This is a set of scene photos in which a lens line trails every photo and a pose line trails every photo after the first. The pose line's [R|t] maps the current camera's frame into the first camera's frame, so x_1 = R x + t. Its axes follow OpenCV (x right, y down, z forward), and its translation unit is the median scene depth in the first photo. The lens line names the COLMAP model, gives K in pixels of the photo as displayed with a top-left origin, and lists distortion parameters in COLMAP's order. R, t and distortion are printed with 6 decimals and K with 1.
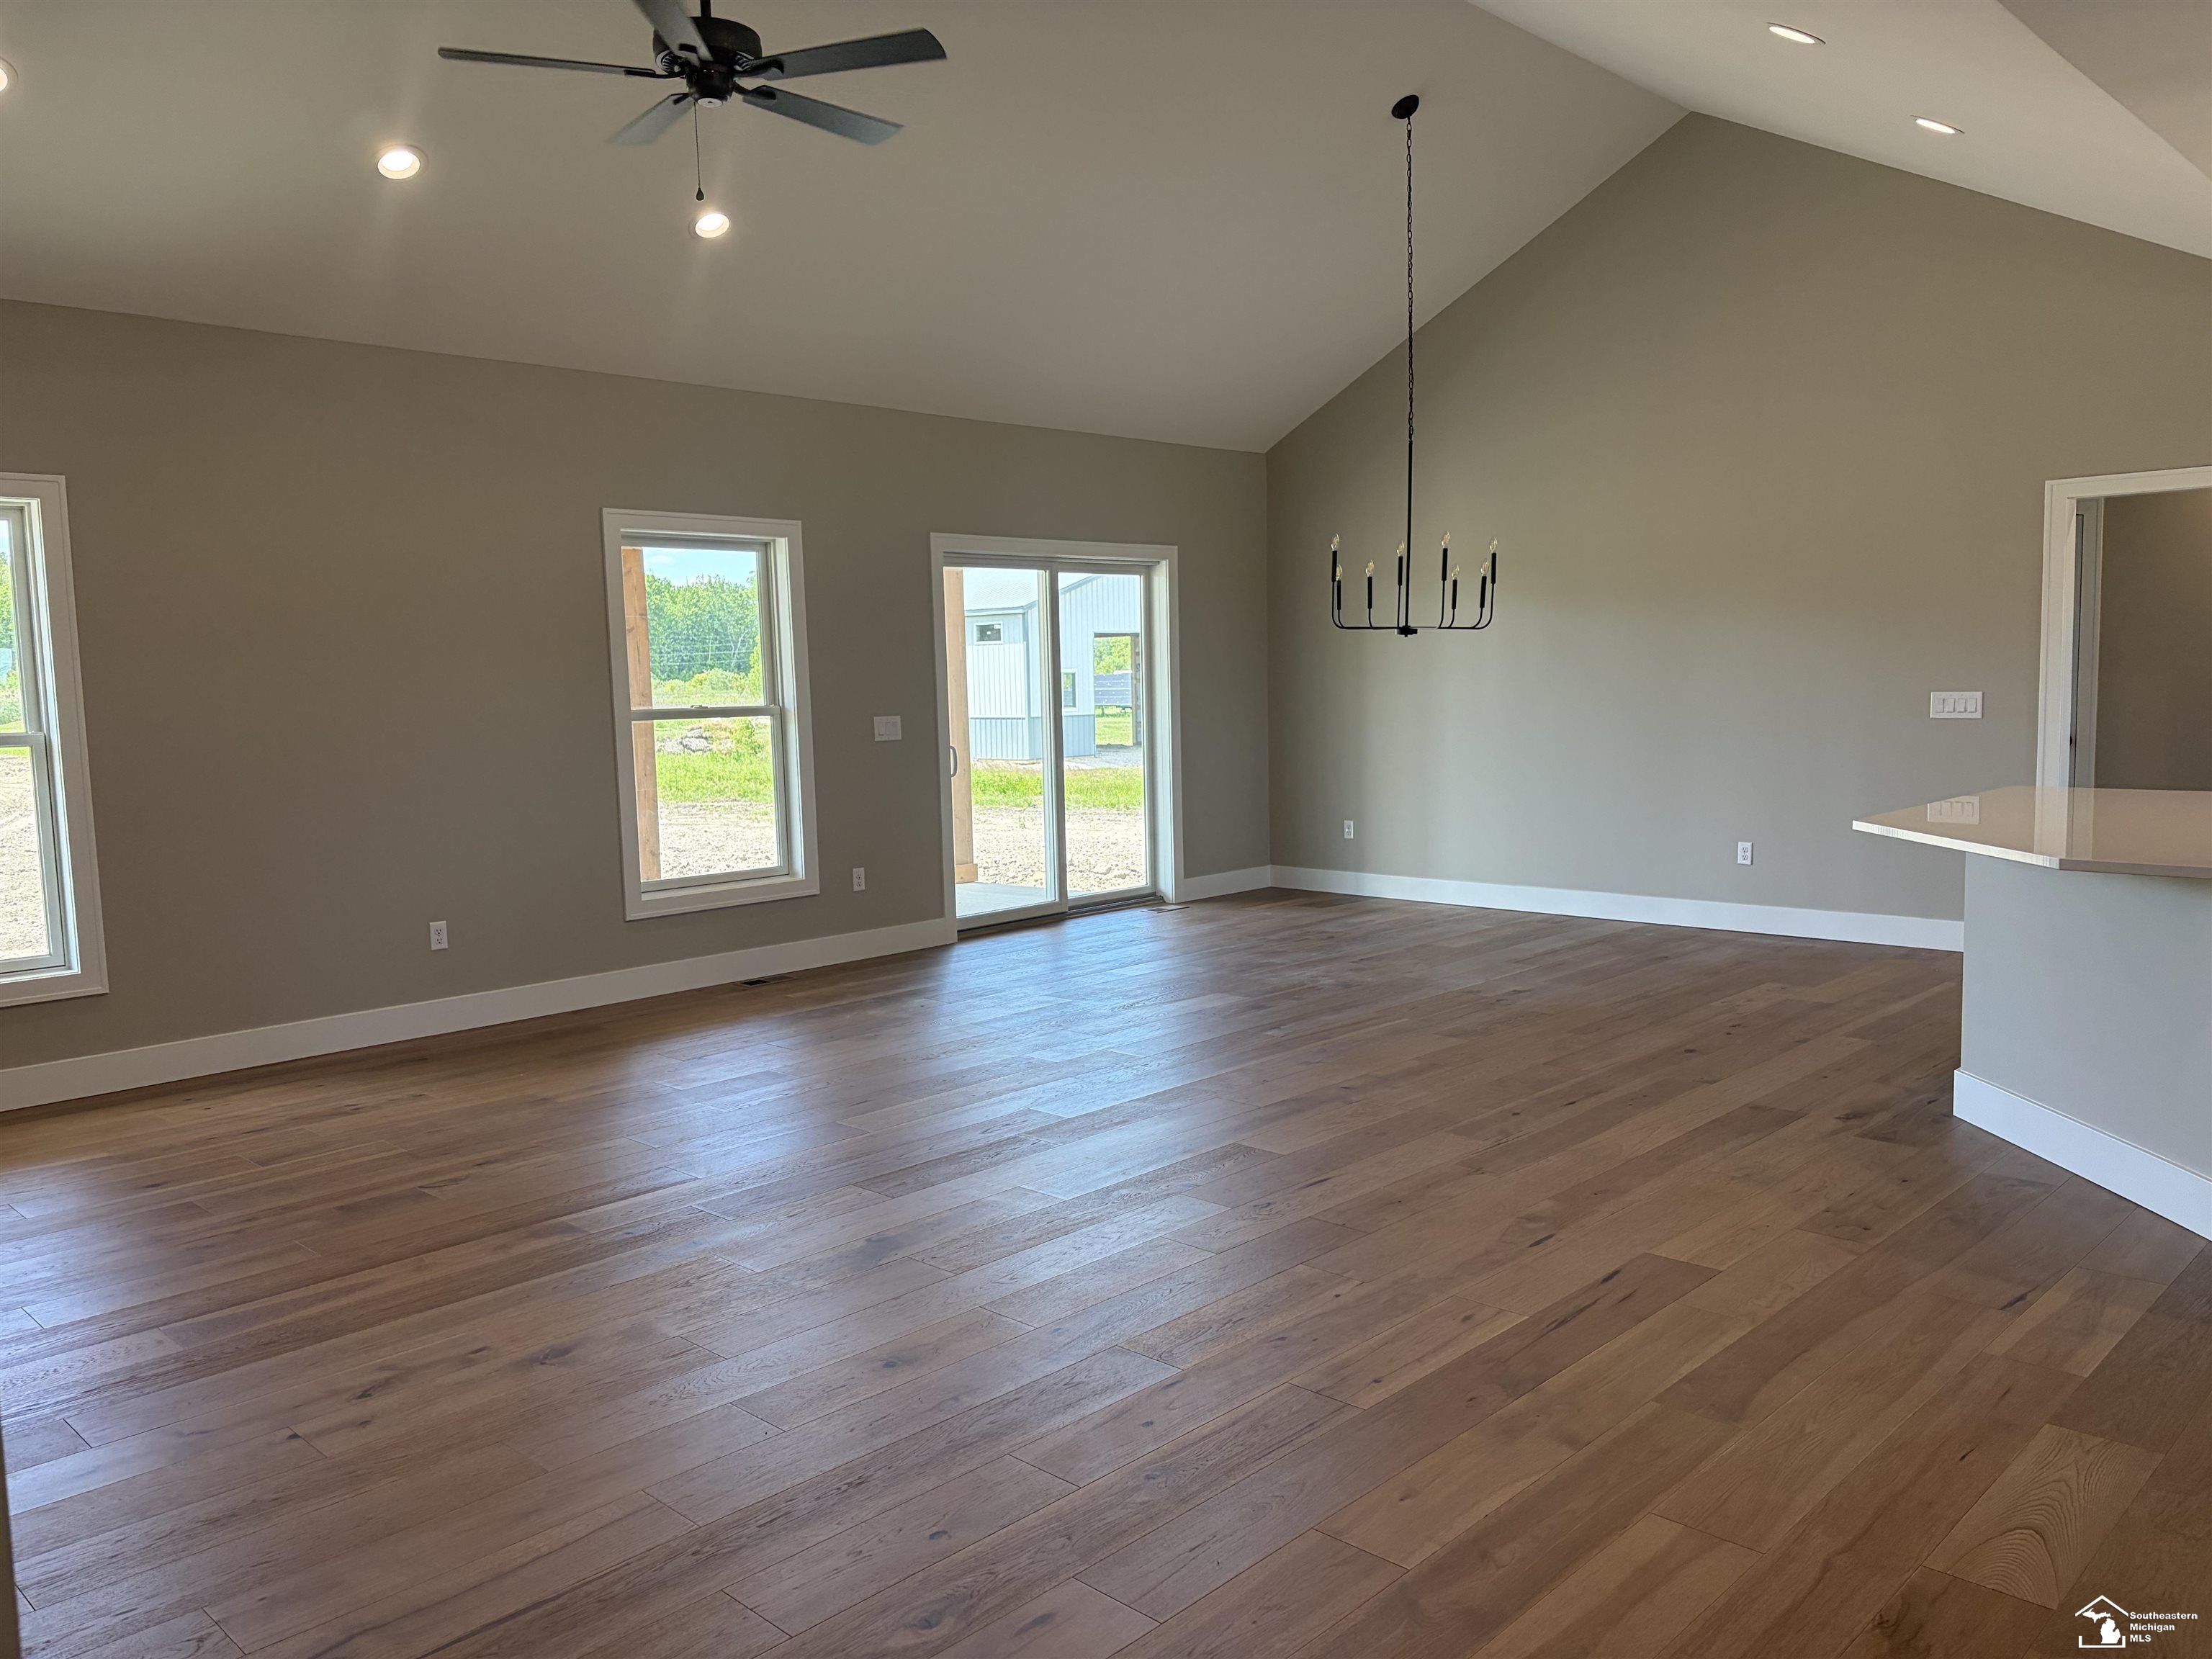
lens RADIAL K [[1663.7, 0, 1097.9], [0, 1663.7, 836.7], [0, 0, 1]] dist [0.052293, -0.007833]
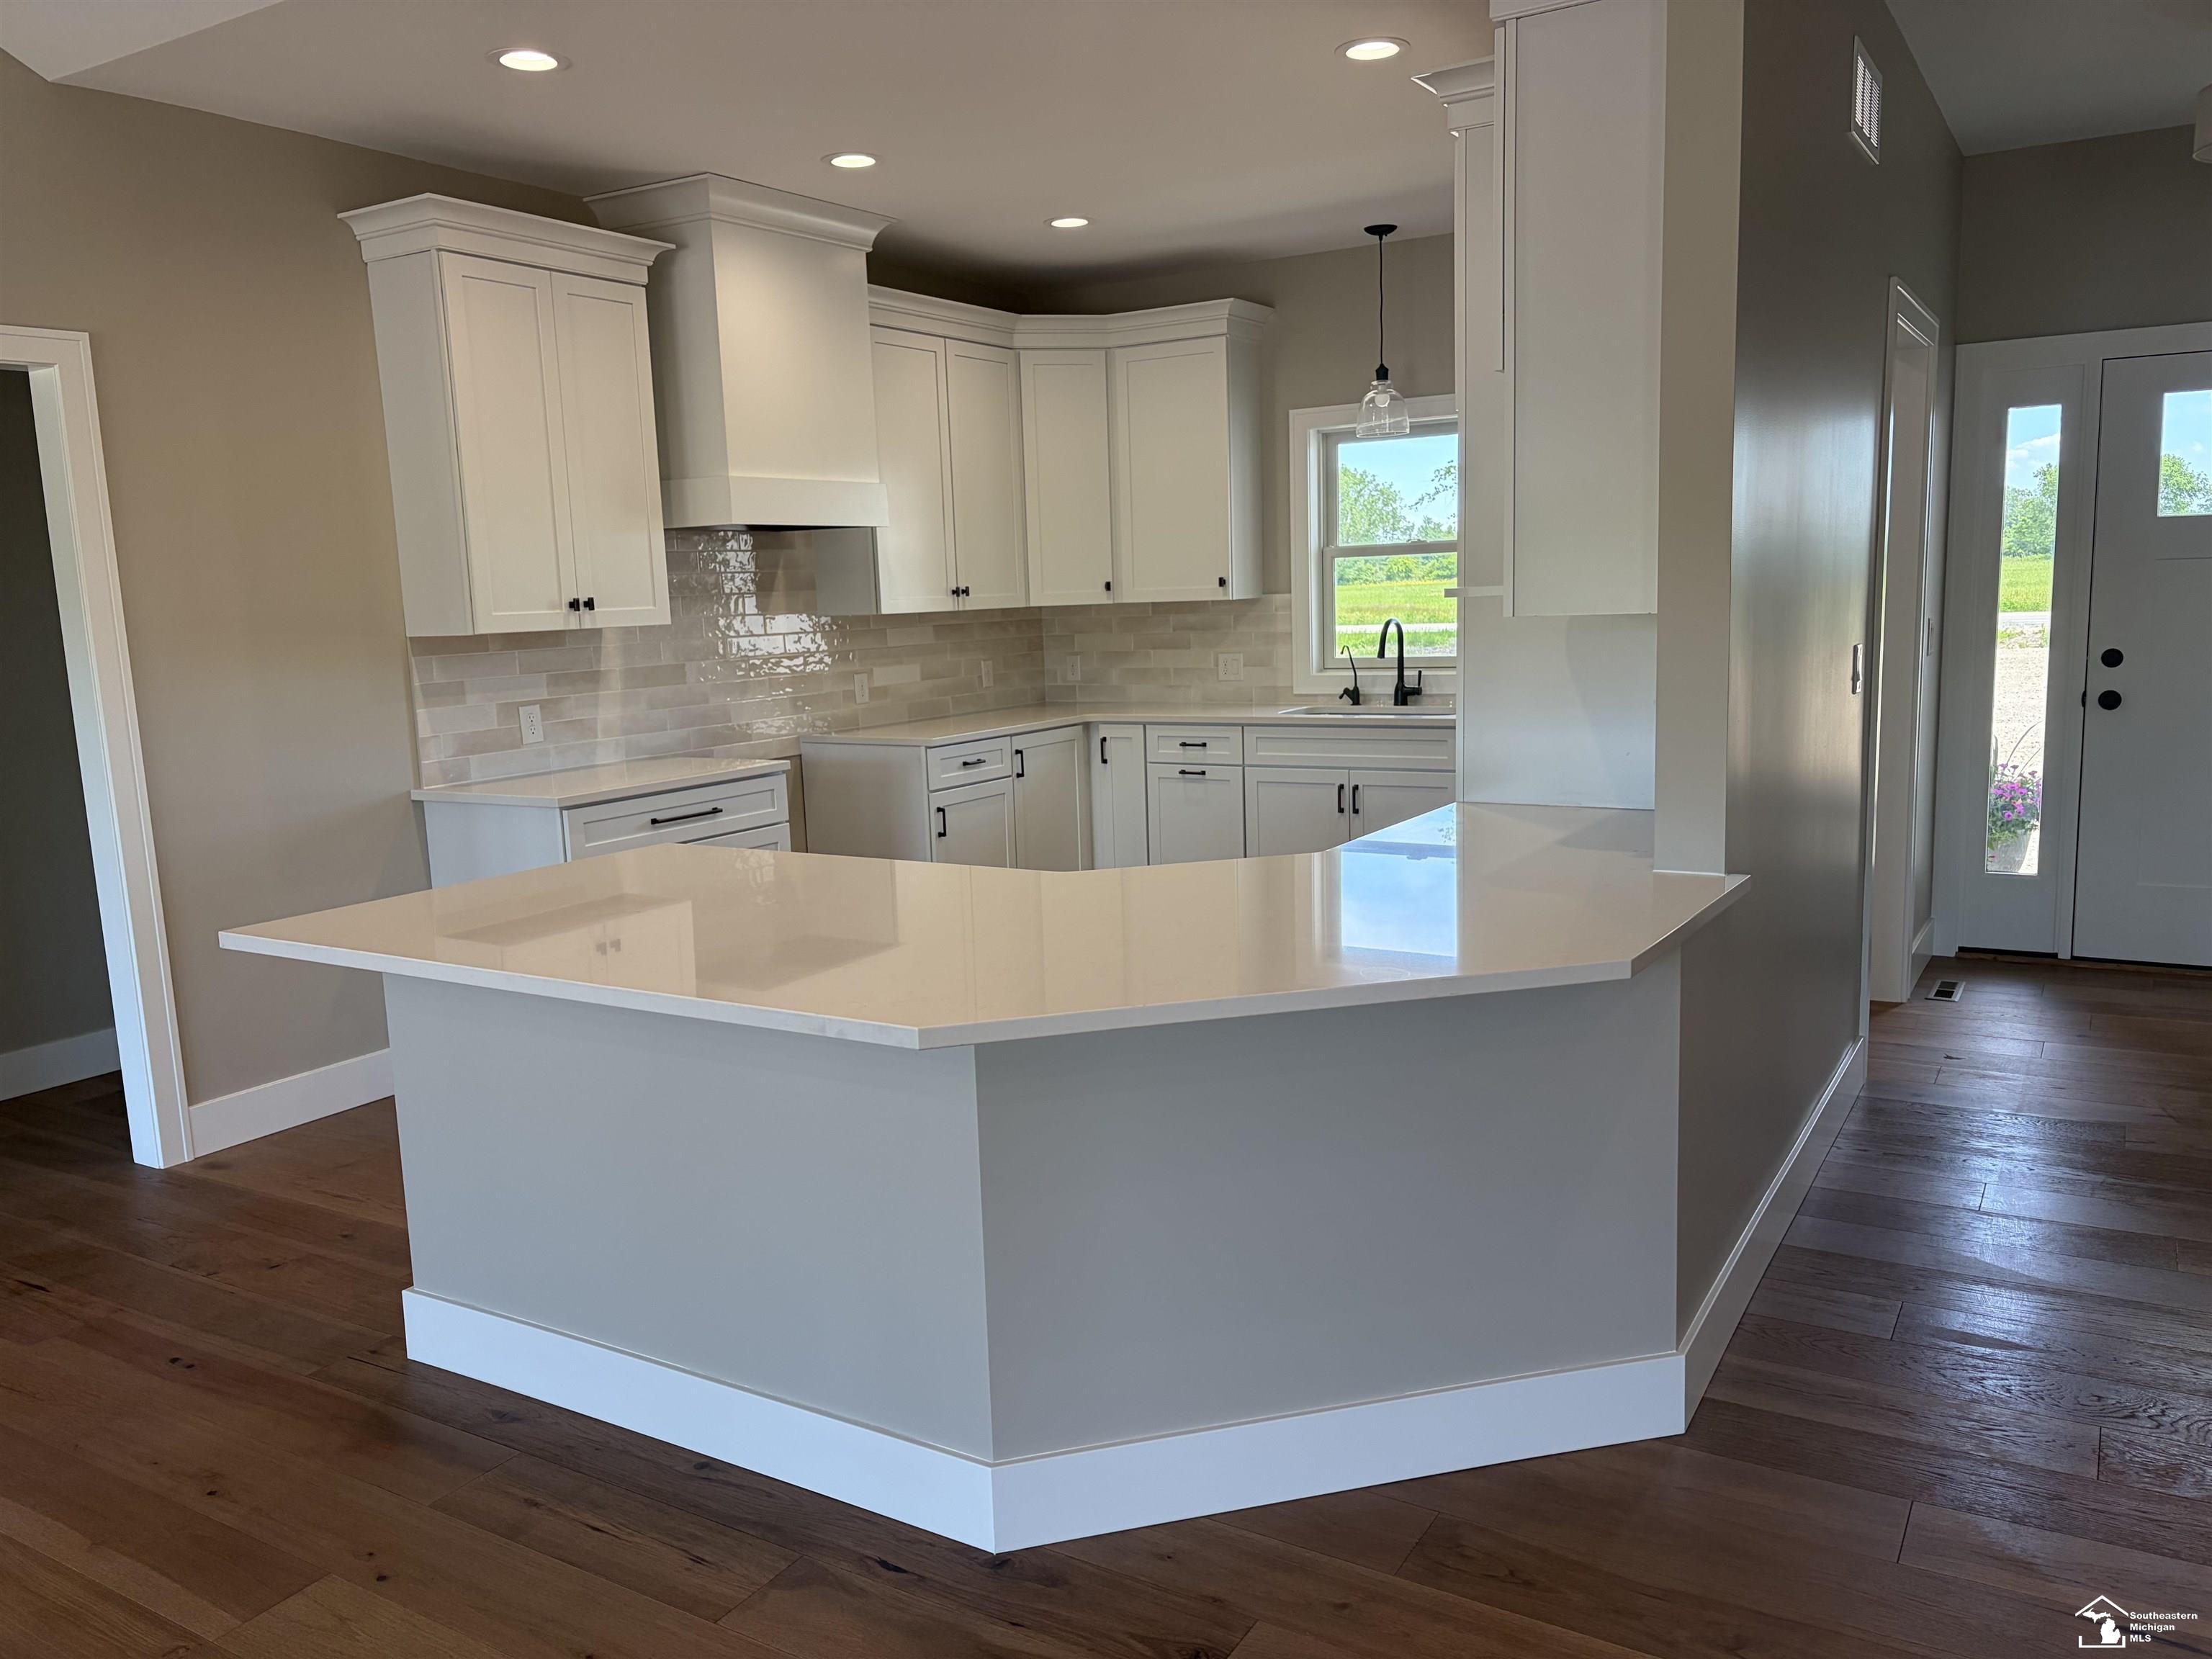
lens RADIAL K [[1663.7, 0, 1097.9], [0, 1663.7, 836.7], [0, 0, 1]] dist [0.052293, -0.007833]
pose [[-0.221995, -0.109701, 0.968857, 0.034782], [0.136380, 0.980390, 0.142256, -0.071247], [-0.965463, 0.163712, -0.202680, 0.704885]]
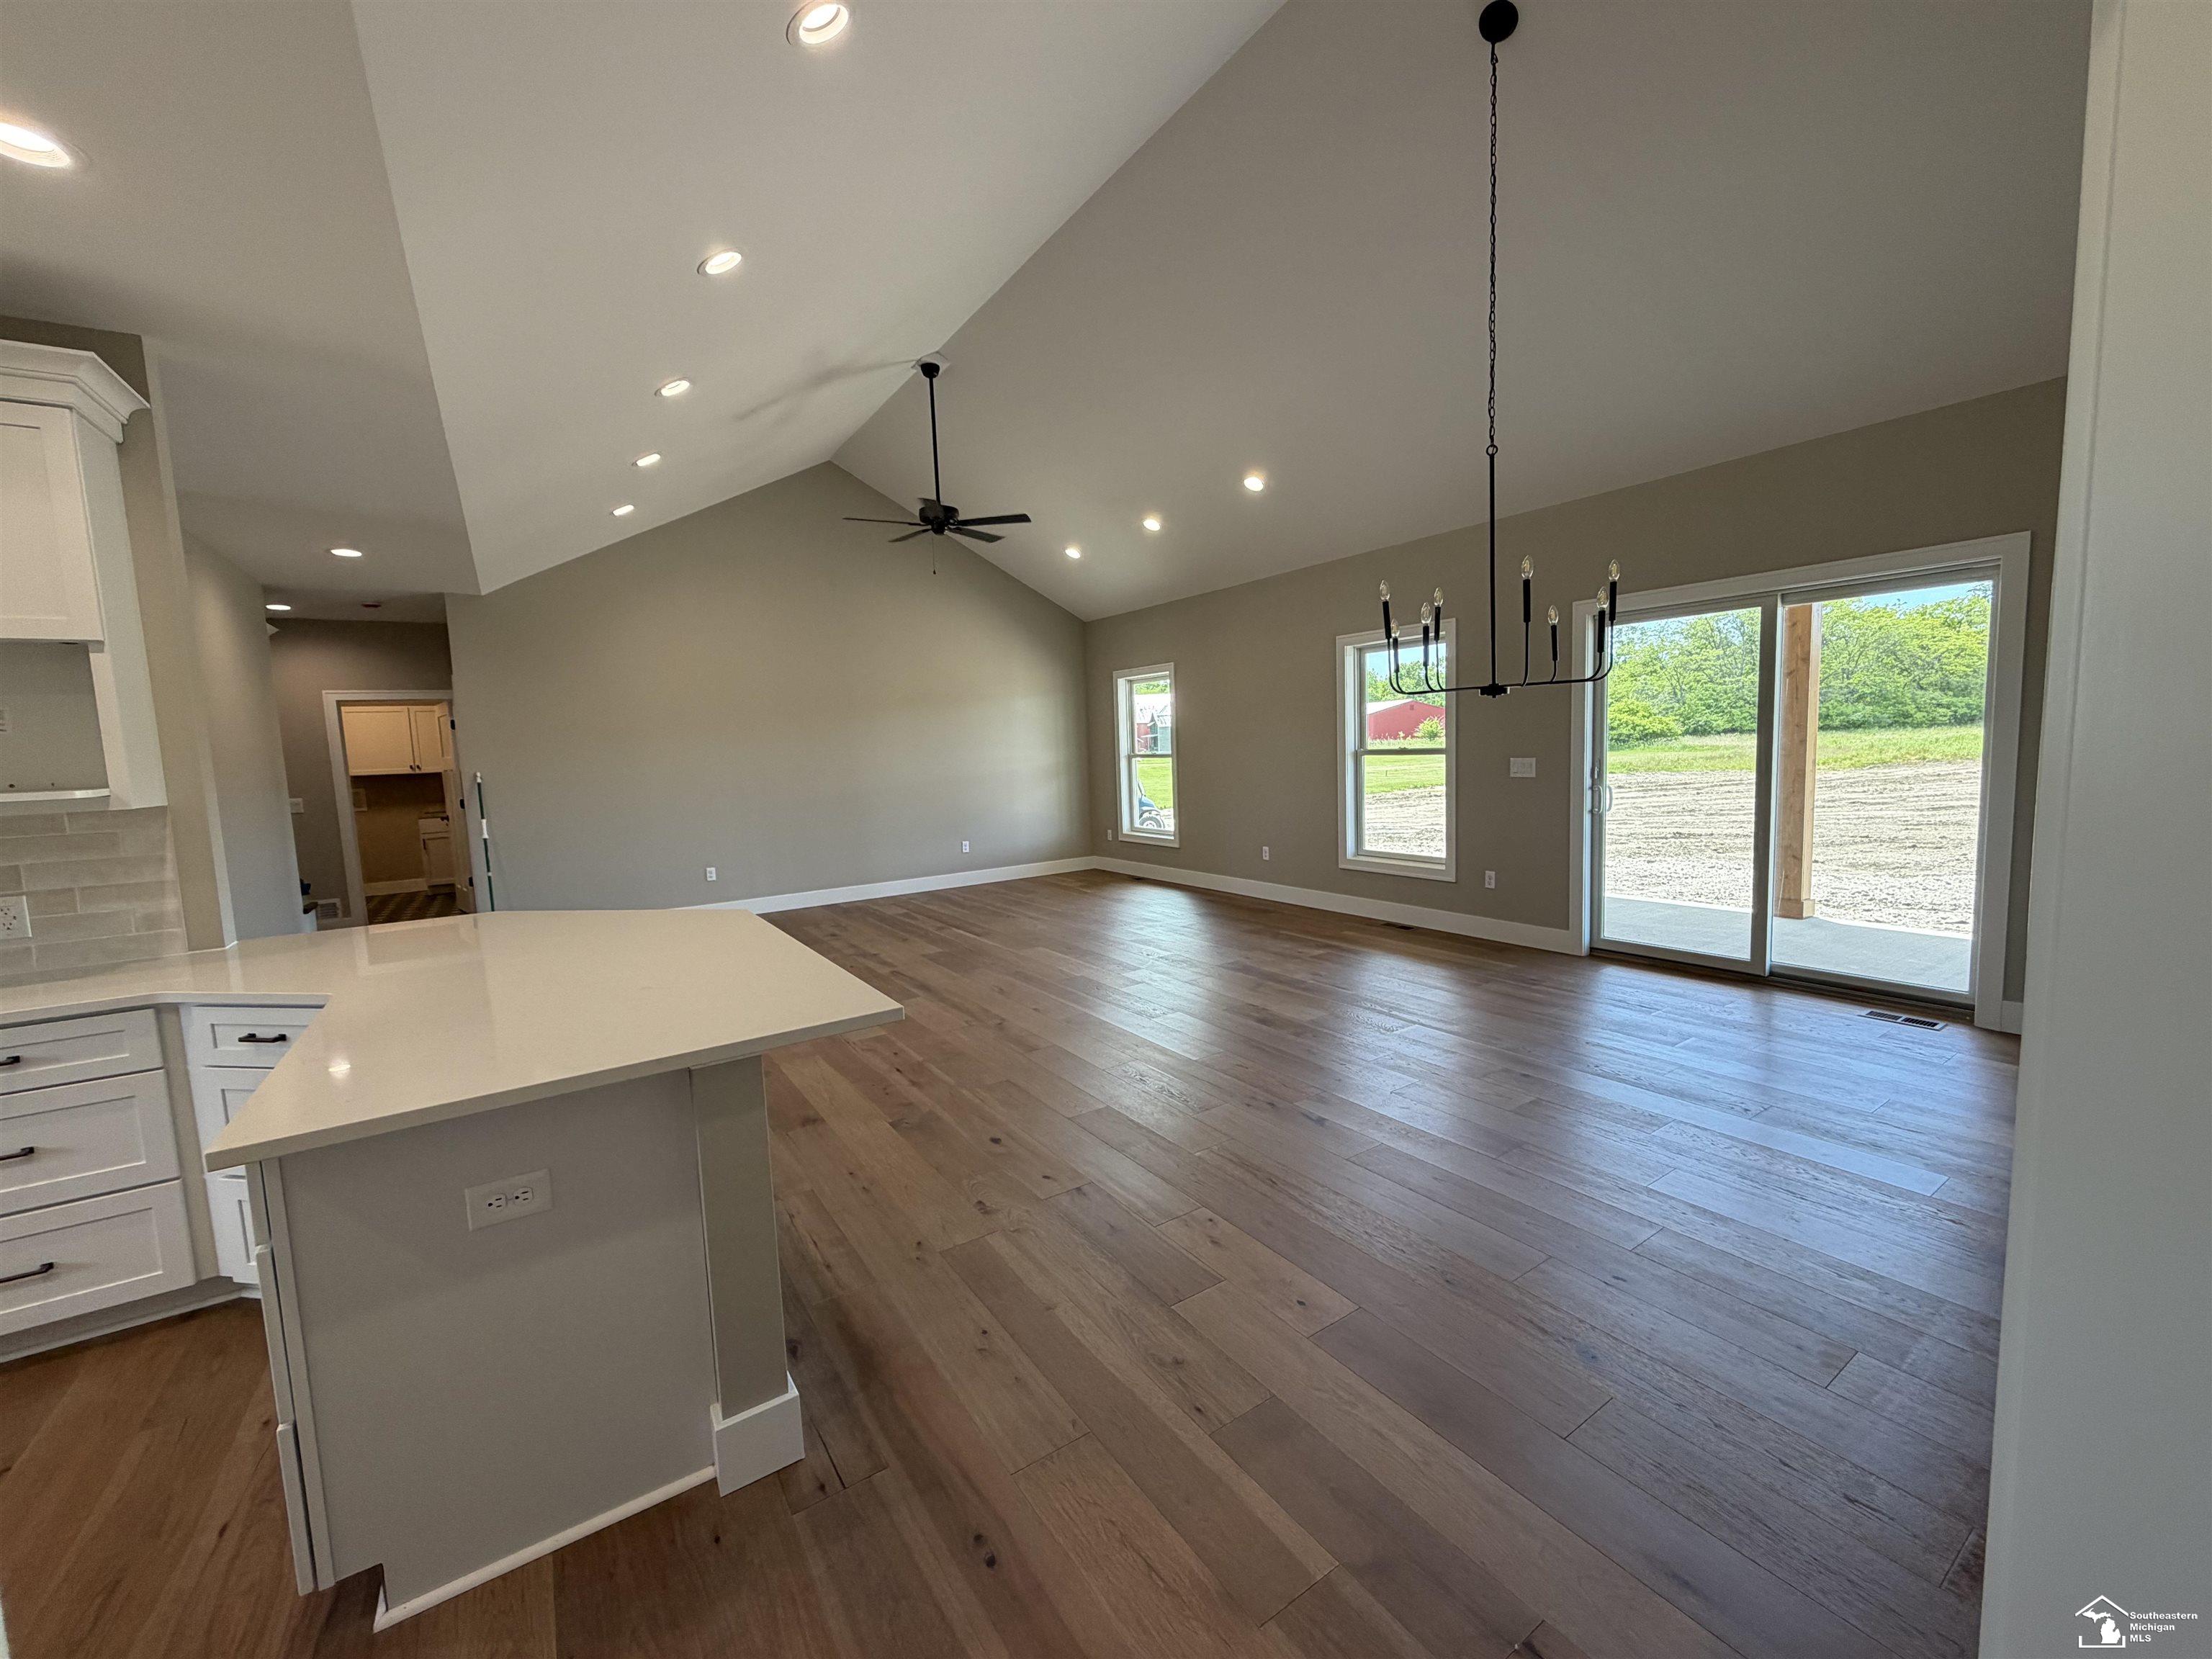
lens RADIAL K [[877.7, 0, 1106.0], [0, 877.7, 829.5], [0, 0, 1]] dist [0.009719, -0.000026]
pose [[-0.207562, 0.130184, -0.969521, 0.665415], [-0.049413, 0.988444, 0.143304, -0.110725], [0.976973, 0.077652, -0.198731, 0.923837]]
